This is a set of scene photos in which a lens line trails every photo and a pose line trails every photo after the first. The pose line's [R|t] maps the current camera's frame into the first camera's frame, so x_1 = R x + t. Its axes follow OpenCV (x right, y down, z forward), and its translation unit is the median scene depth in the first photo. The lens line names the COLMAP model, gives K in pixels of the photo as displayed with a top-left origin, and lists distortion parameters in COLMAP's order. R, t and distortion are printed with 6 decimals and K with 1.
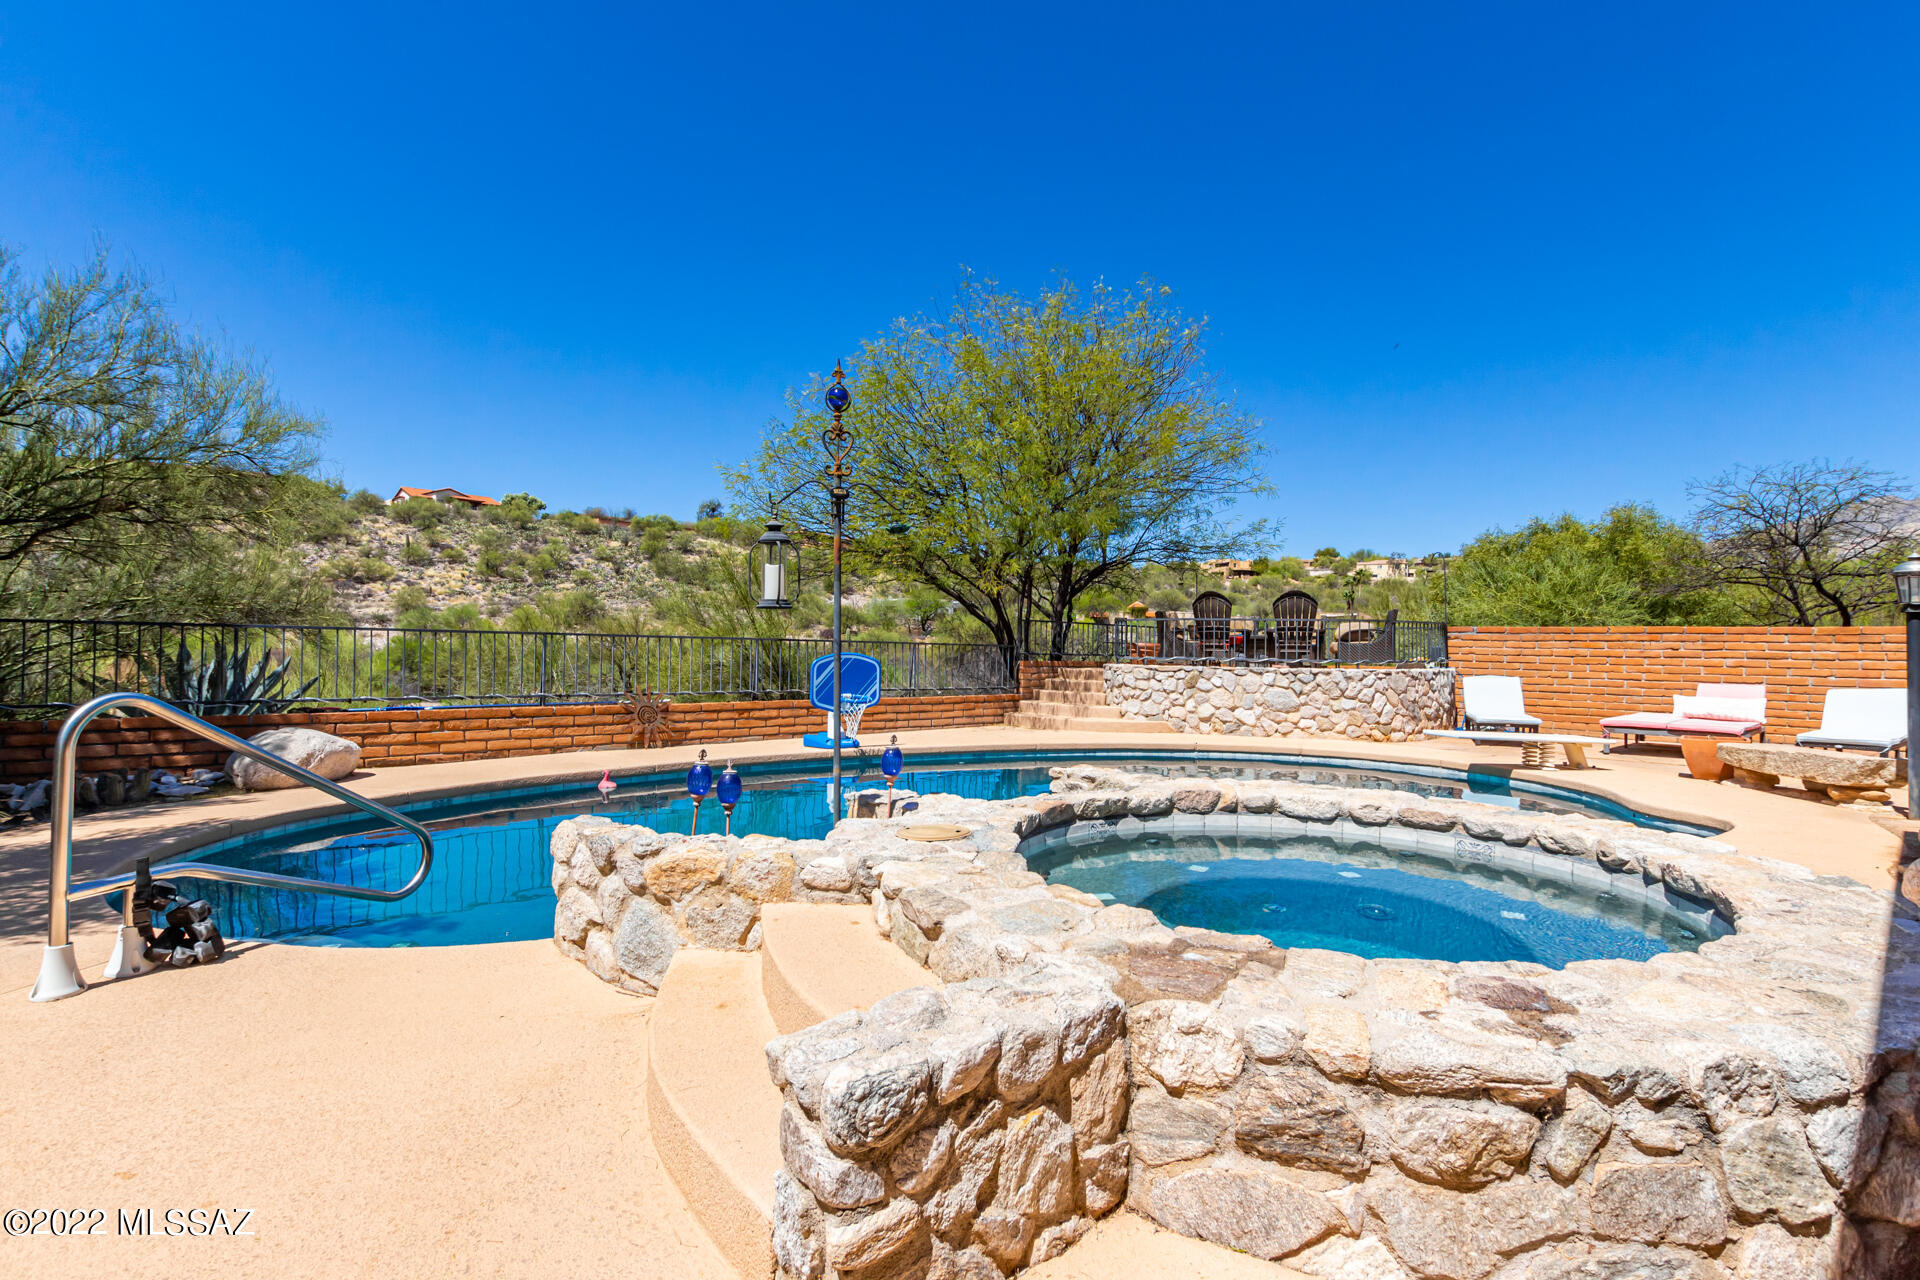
lens RADIAL K [[904.9, 0, 960.0], [0, 904.9, 640.0], [0, 0, 1]] dist [0.002824, 0.000290]
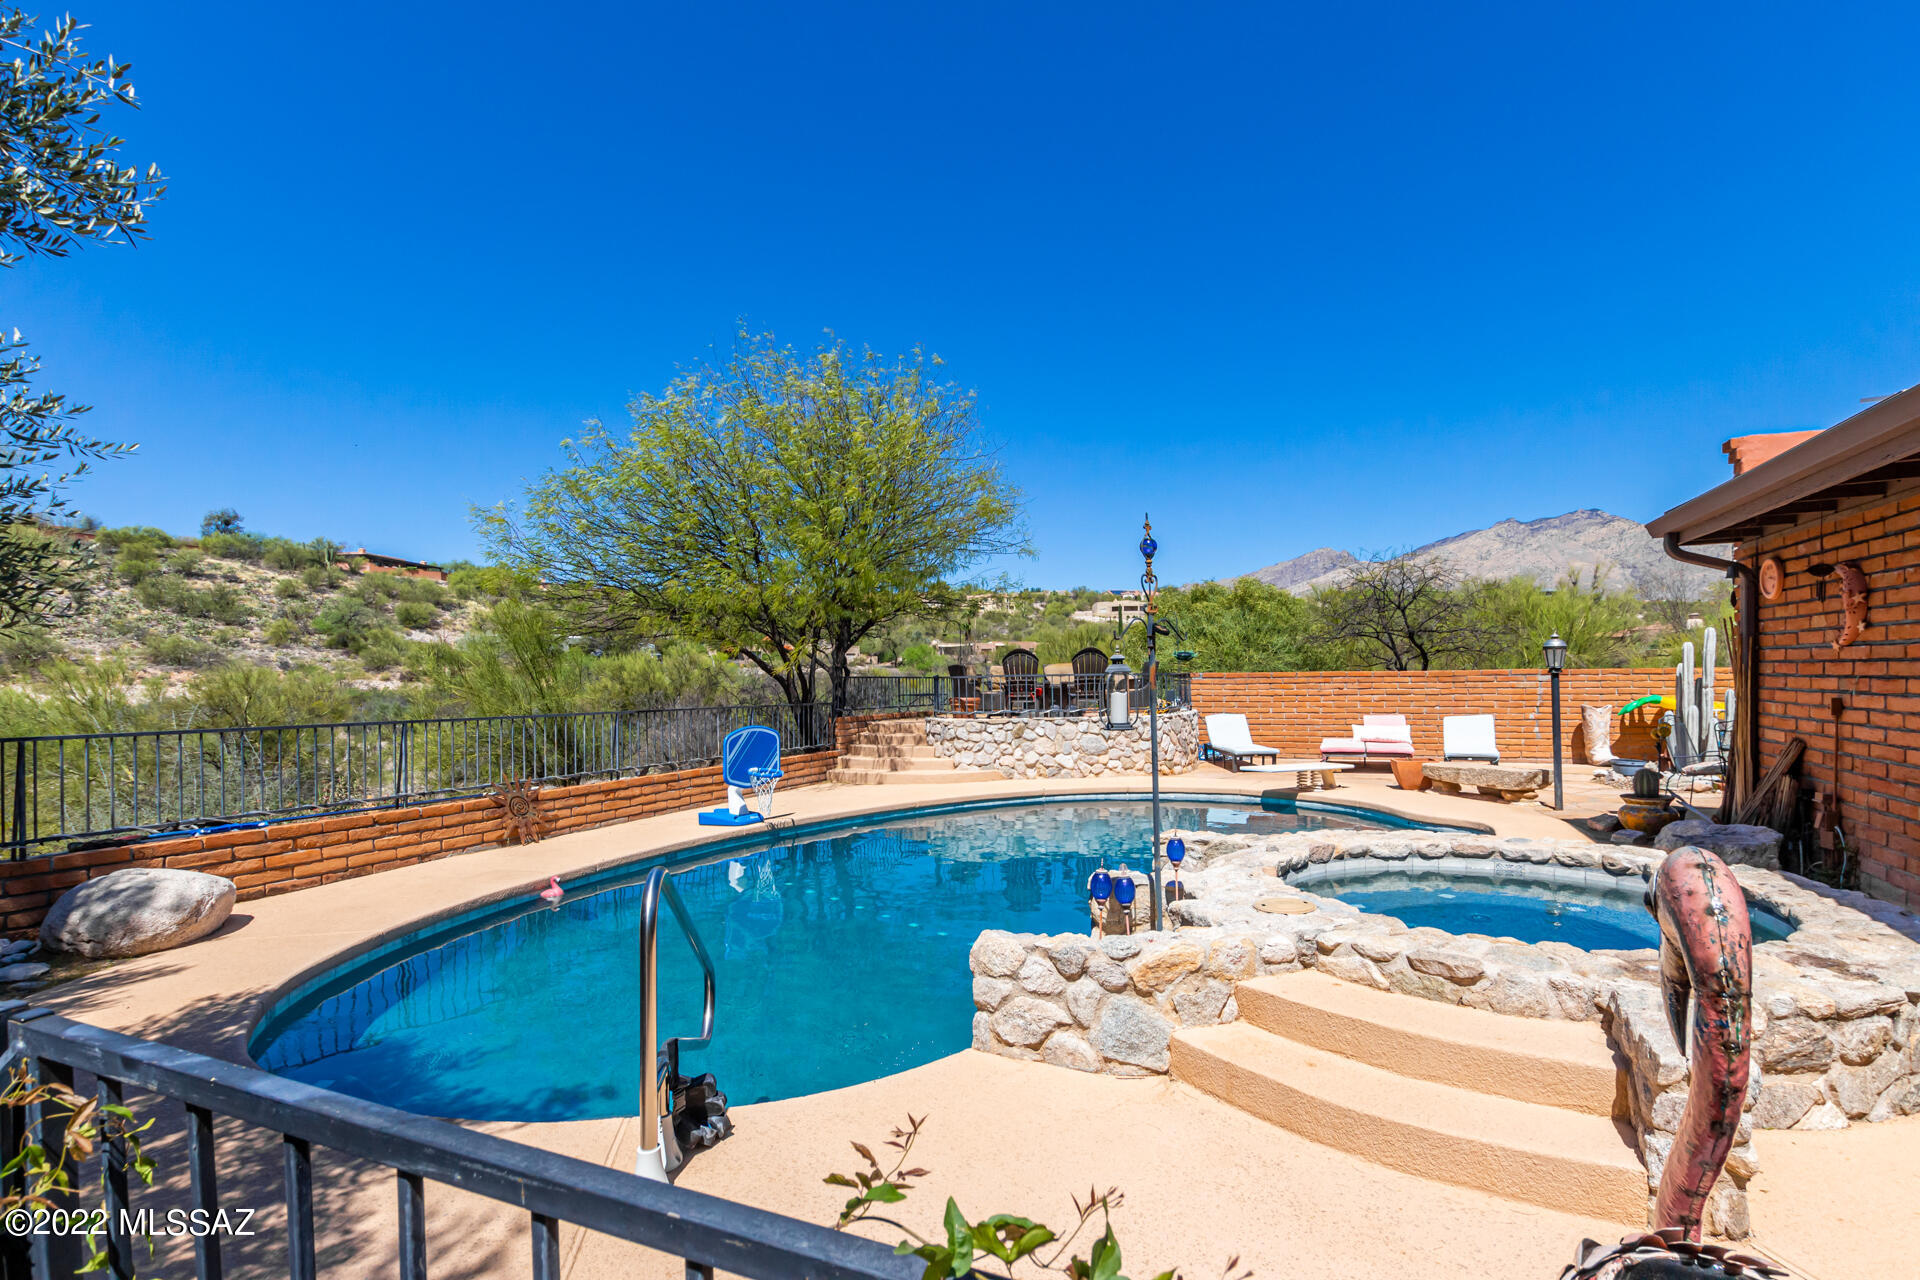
lens RADIAL K [[918.9, 0, 959.9], [0, 918.9, 680.9], [0, 0, 1]] dist [0.012214, -0.006628]
pose [[0.913353, -0.029386, 0.406108, -0.344228], [0.024883, 0.999556, 0.016367, -0.048322], [-0.406409, -0.004844, 0.913679, 0.002965]]
